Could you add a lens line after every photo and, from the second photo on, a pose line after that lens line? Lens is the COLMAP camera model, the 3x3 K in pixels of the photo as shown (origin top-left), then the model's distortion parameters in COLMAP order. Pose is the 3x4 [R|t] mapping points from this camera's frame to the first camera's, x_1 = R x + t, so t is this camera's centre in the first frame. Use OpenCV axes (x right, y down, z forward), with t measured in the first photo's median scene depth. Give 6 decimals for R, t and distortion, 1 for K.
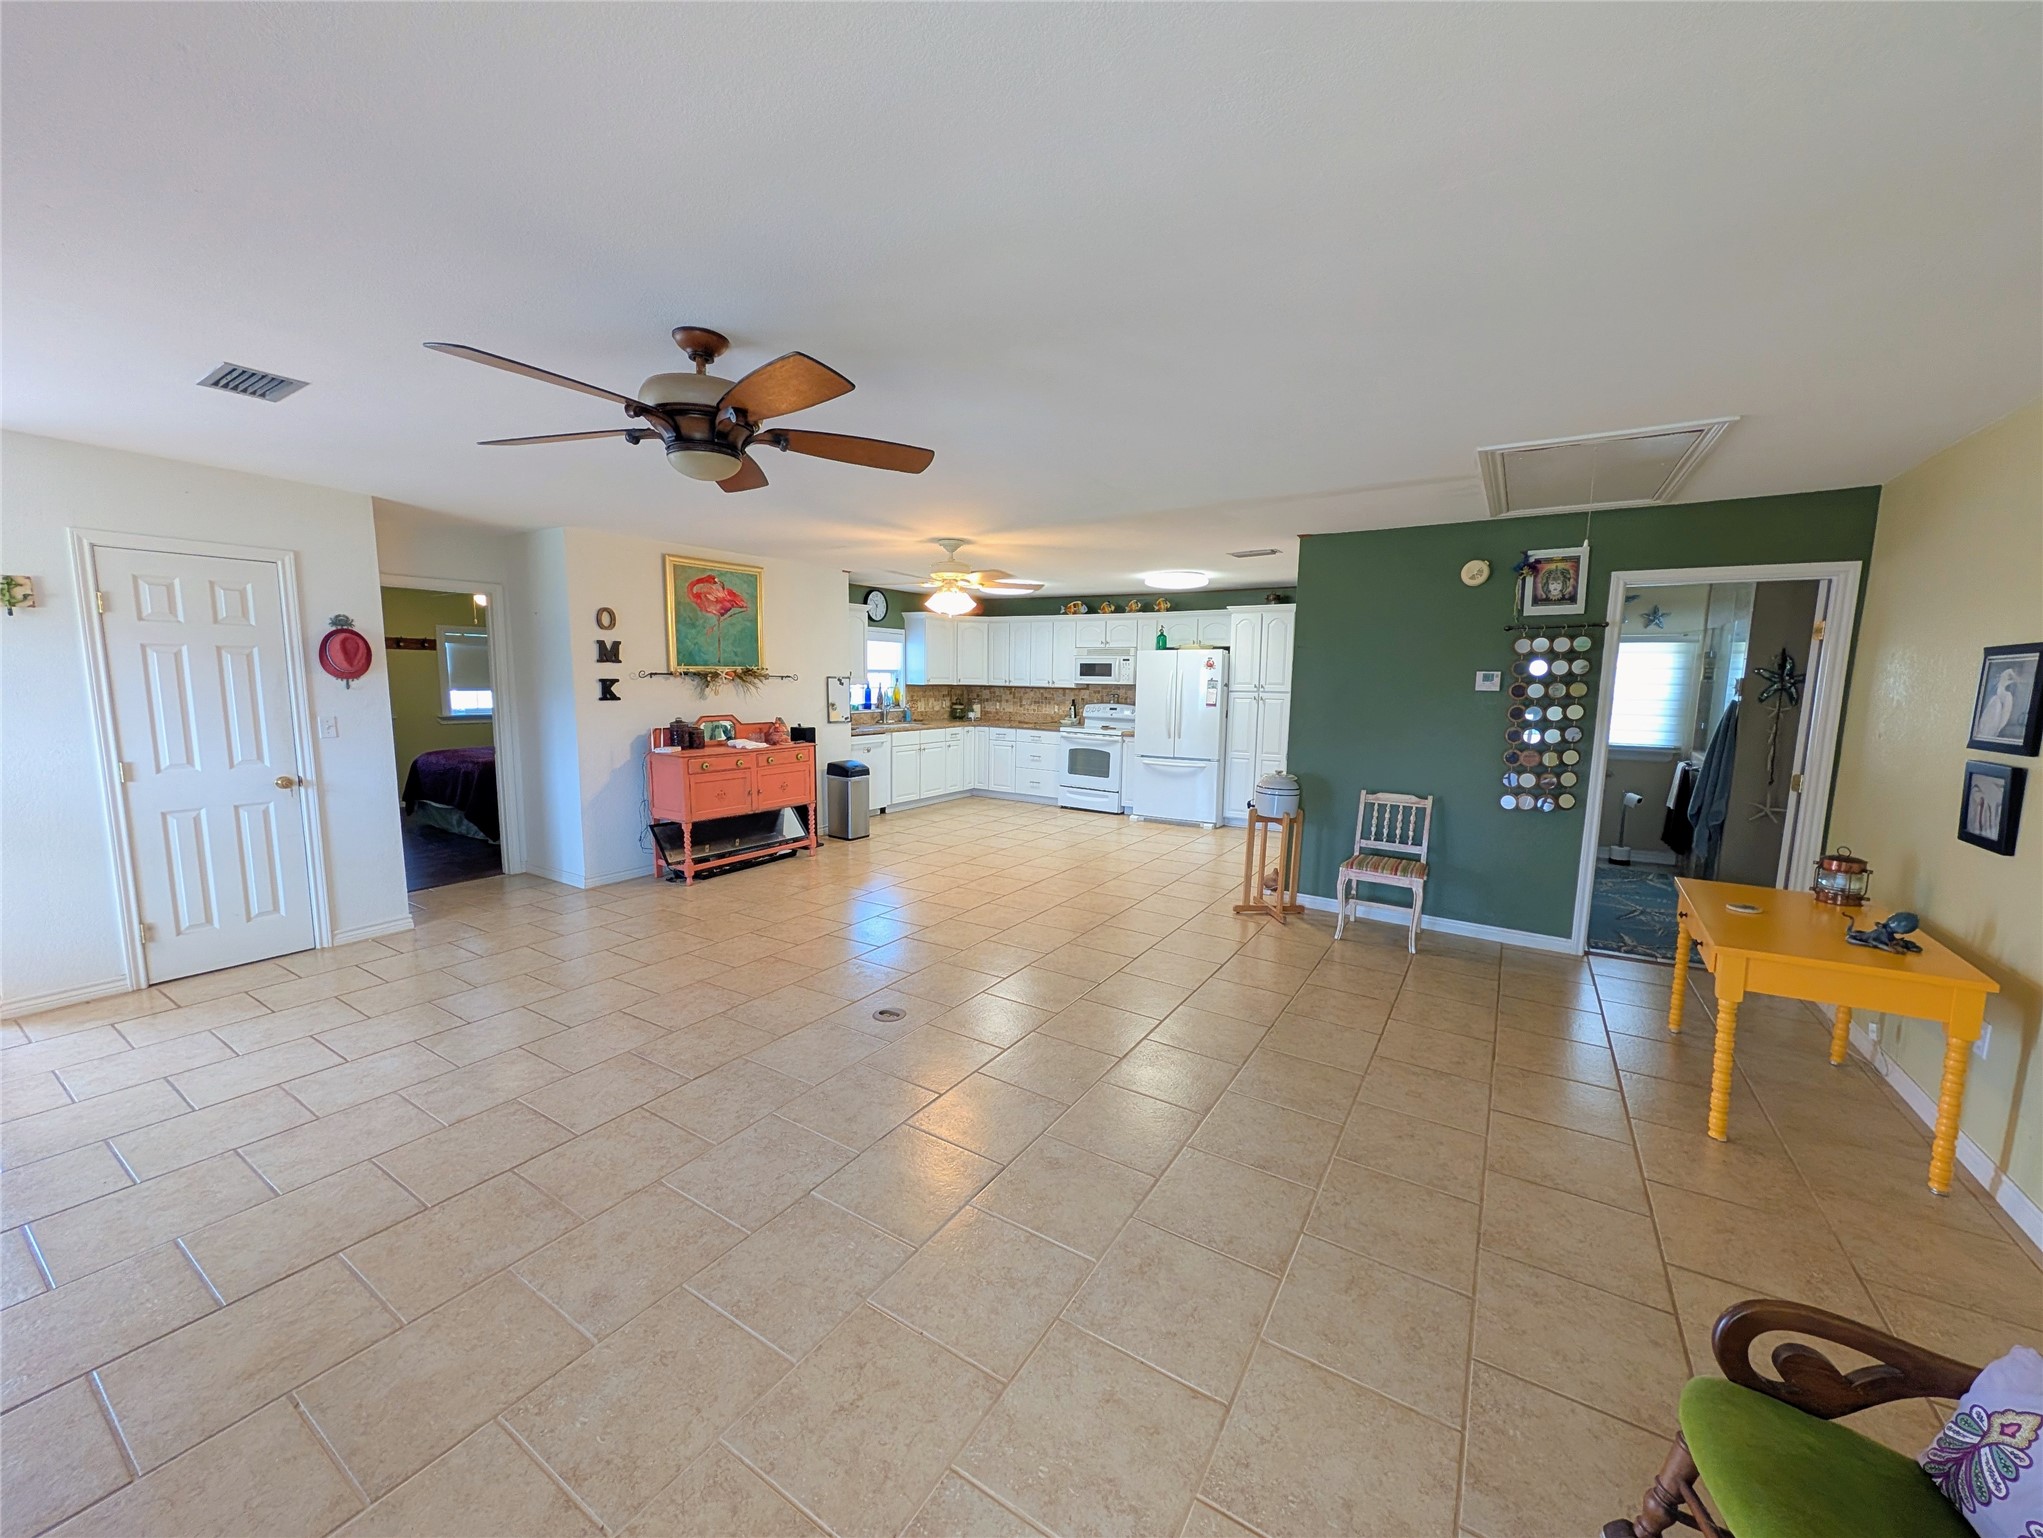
lens RADIAL K [[784.7, 0, 1025.3], [0, 784.7, 769.6], [0, 0, 1]] dist [0.000530, 0.000342]
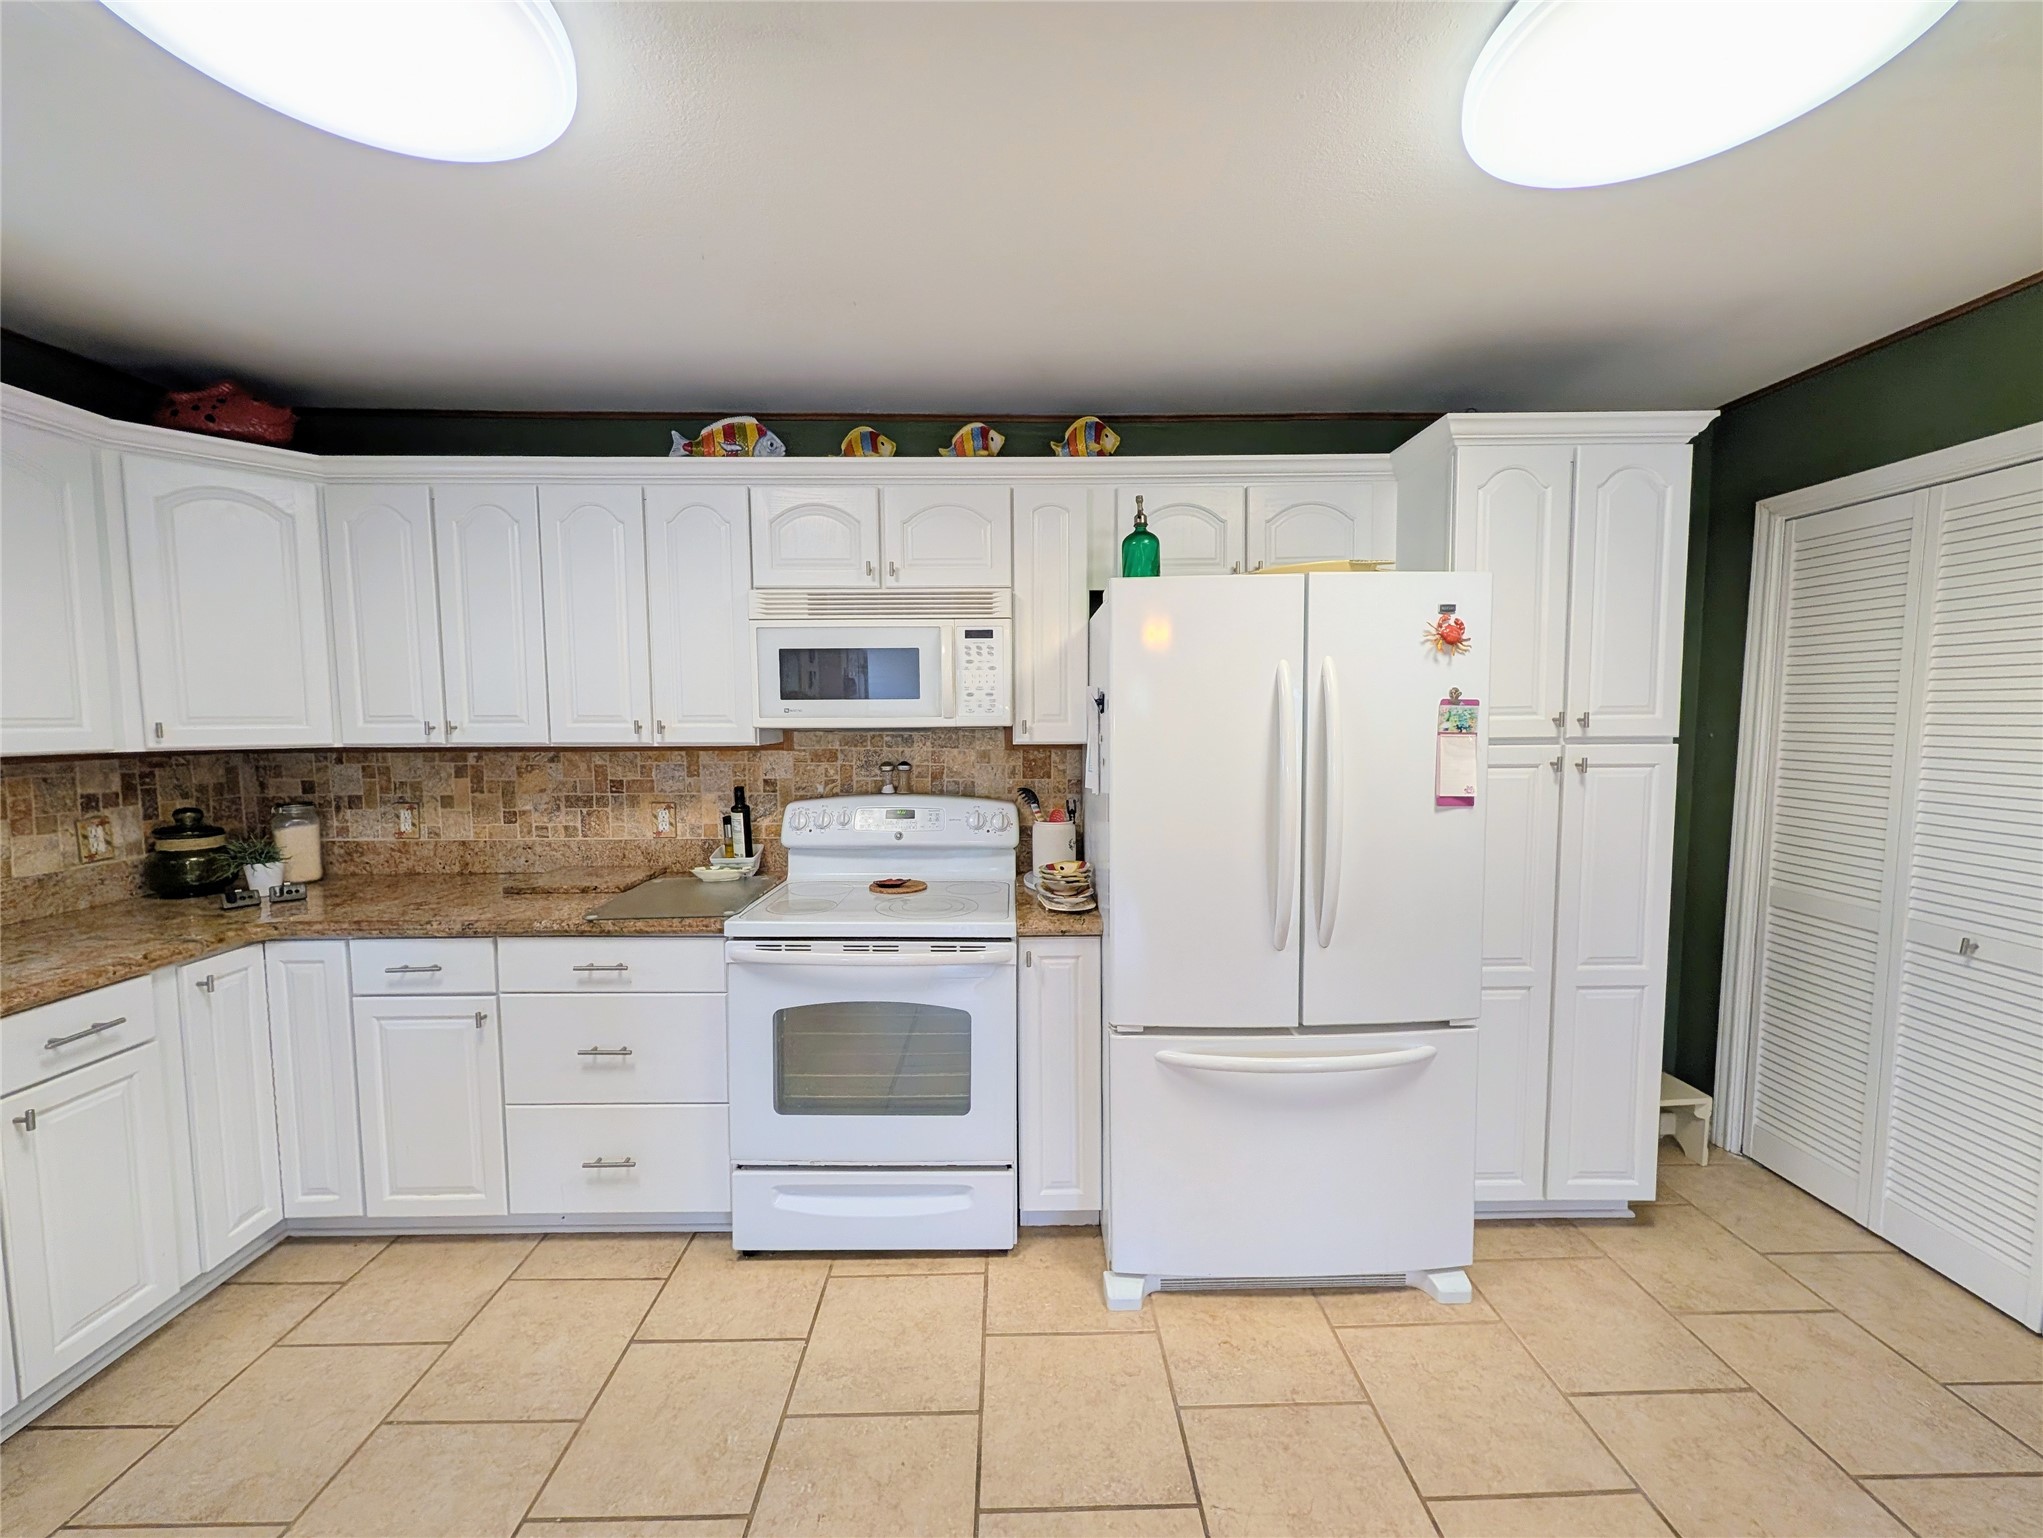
lens RADIAL K [[784.7, 0, 1016.4], [0, 784.7, 772.1], [0, 0, 1]] dist [0.000530, 0.000342]
pose [[0.838955, -0.061389, 0.540728, -0.005227], [0.085602, 0.996134, -0.019722, -0.085569], [-0.537427, 0.062833, 0.840967, 0.759284]]
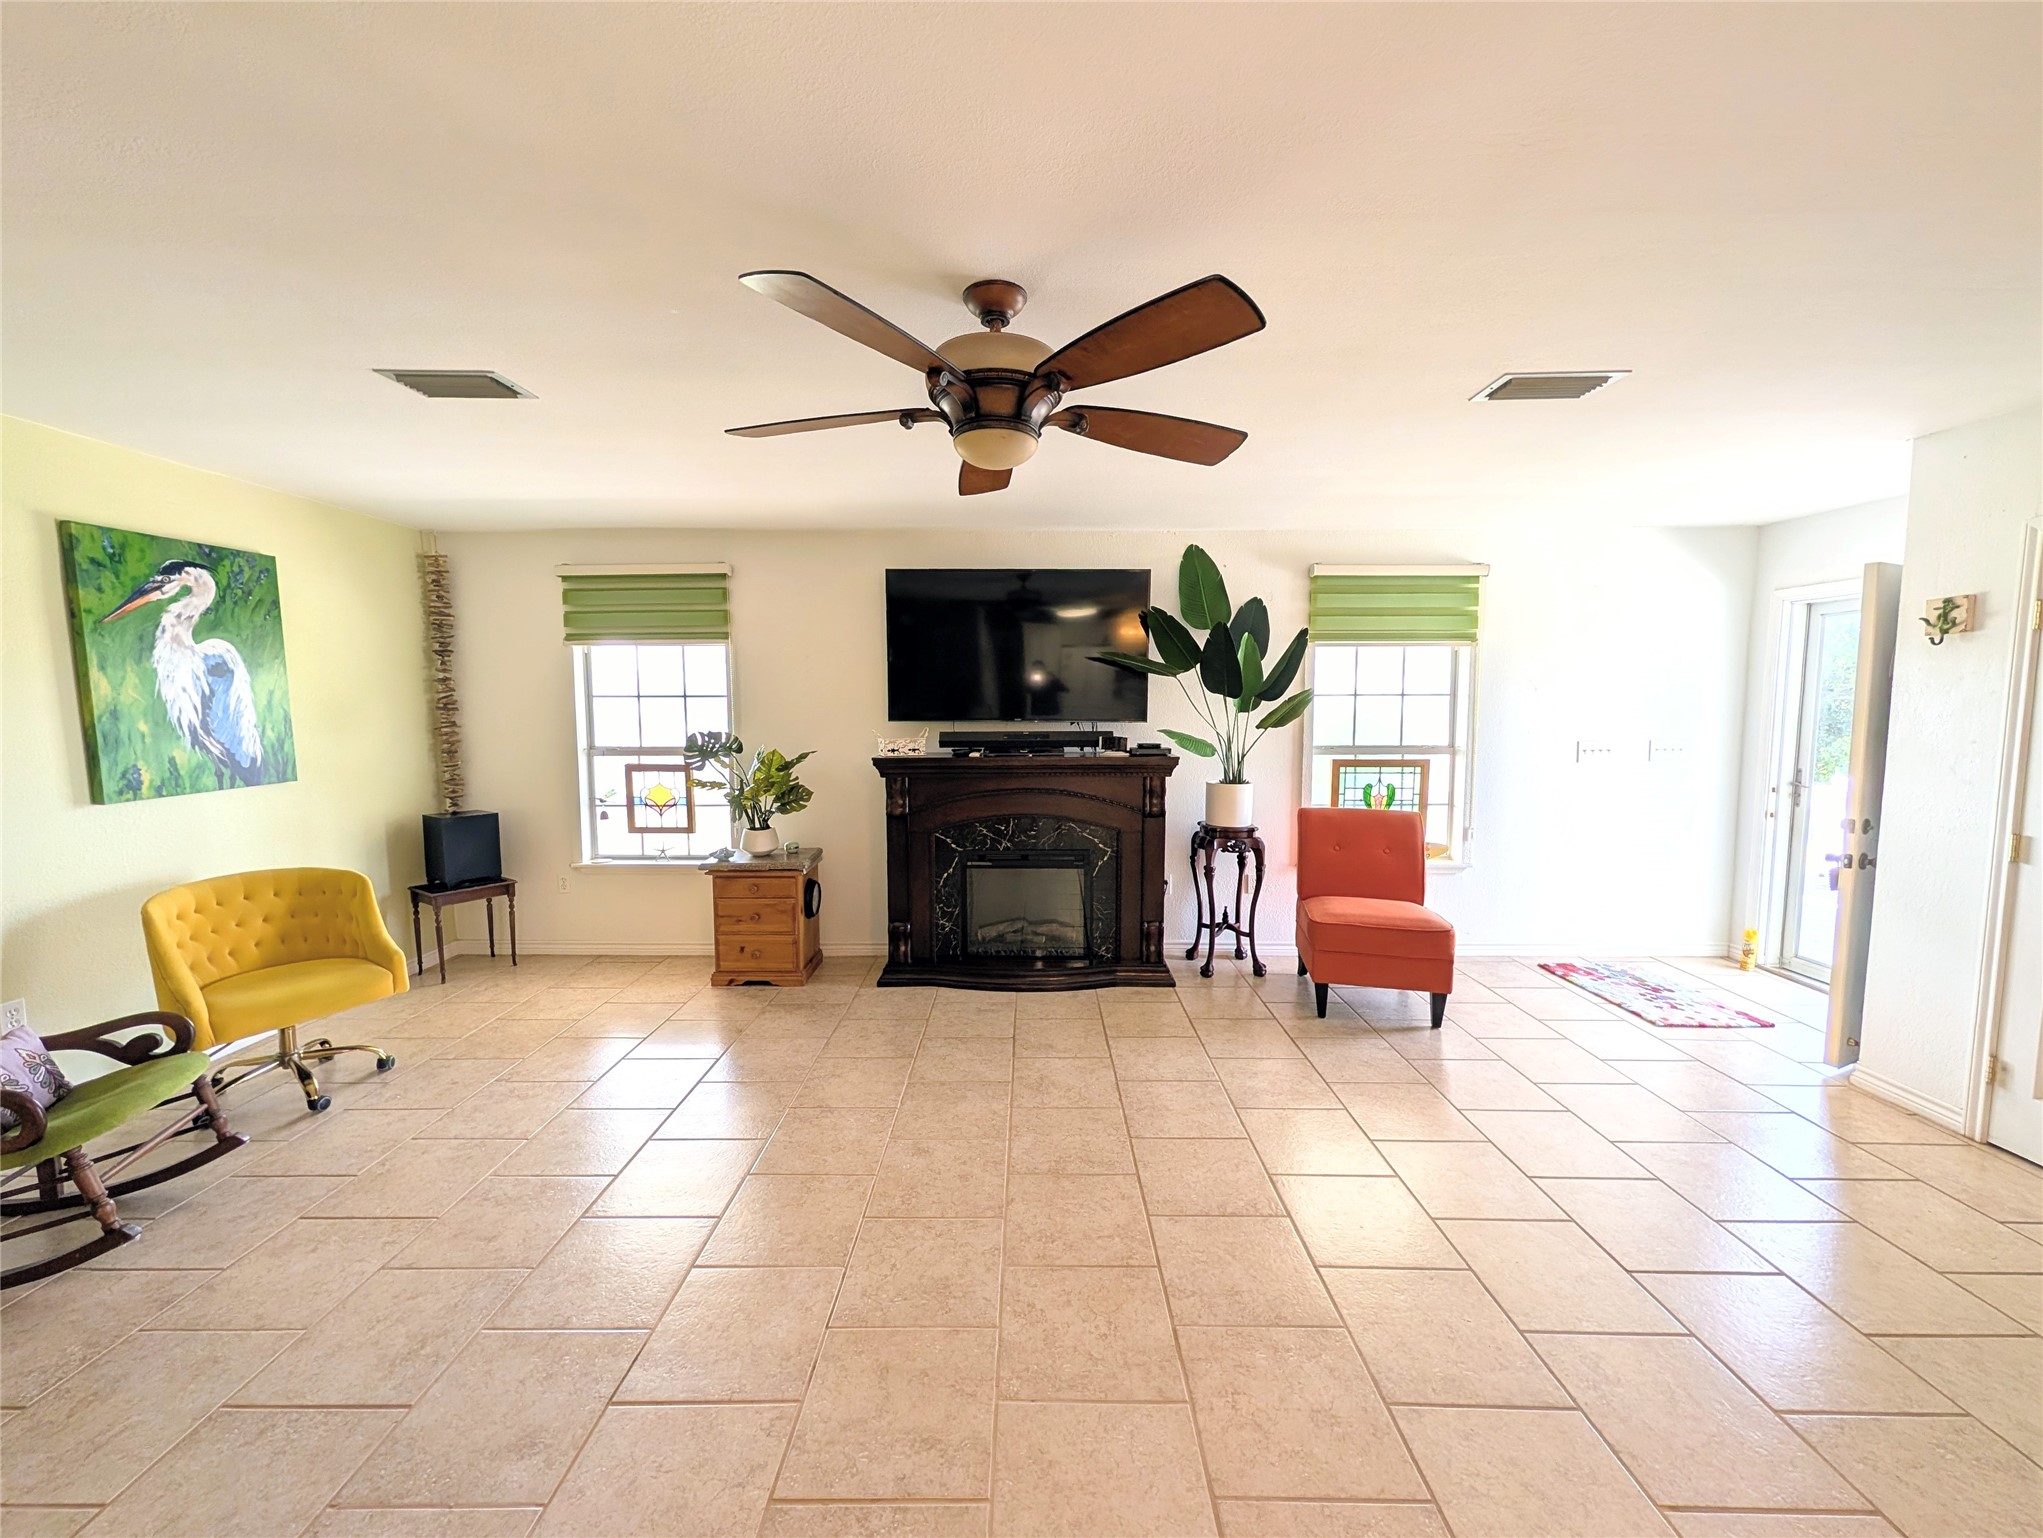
lens RADIAL K [[784.7, 0, 1019.9], [0, 784.7, 774.6], [0, 0, 1]] dist [0.000530, 0.000342]
pose [[-0.850258, 0.035529, -0.525166, 0.003193], [-0.071491, 0.980679, 0.182092, -0.052570], [0.521489, 0.192370, -0.831290, 0.451503]]
